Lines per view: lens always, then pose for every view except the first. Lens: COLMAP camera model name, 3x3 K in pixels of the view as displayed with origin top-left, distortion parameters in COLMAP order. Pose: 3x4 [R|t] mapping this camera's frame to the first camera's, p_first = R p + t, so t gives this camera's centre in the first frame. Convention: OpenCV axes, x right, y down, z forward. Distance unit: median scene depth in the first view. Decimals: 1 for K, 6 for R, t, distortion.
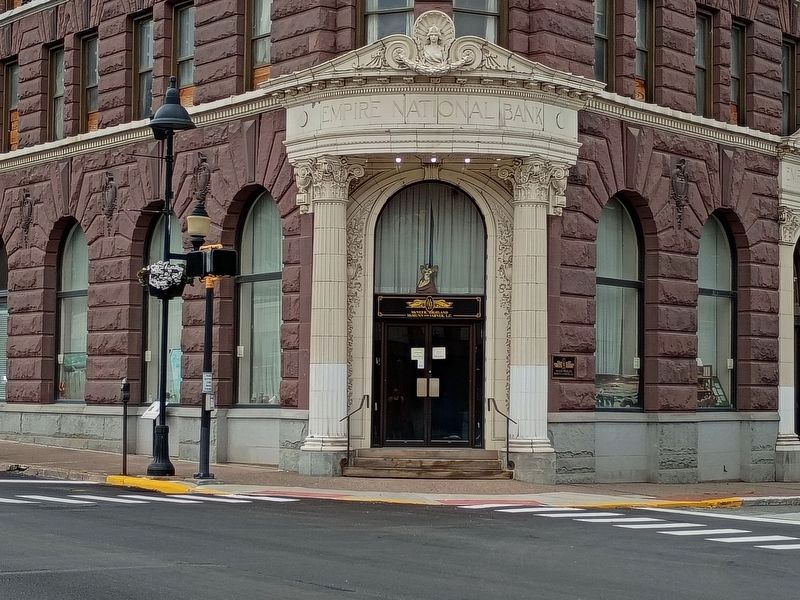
lens RADIAL K [[1830.2, 0, 400.0], [0, 1830.2, 300.0], [0, 0, 1]] dist [0.101656, -0.279633]
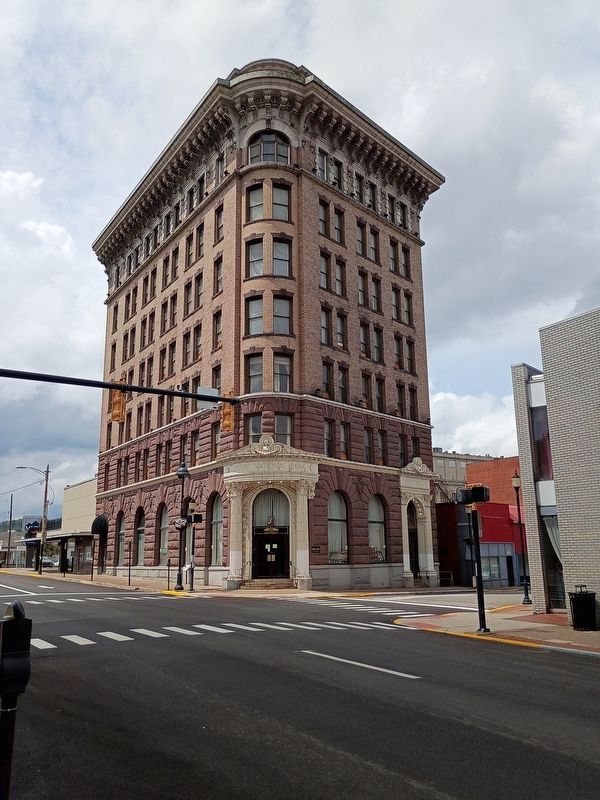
lens RADIAL K [[685.7, 0, 300.0], [0, 685.7, 400.0], [0, 0, 1]] dist [0.038923, -0.008736]
pose [[0.998629, -0.033670, -0.040075, 0.115834], [0.026166, 0.984236, -0.174912, -0.008907], [0.045333, 0.173624, 0.983768, -0.153399]]
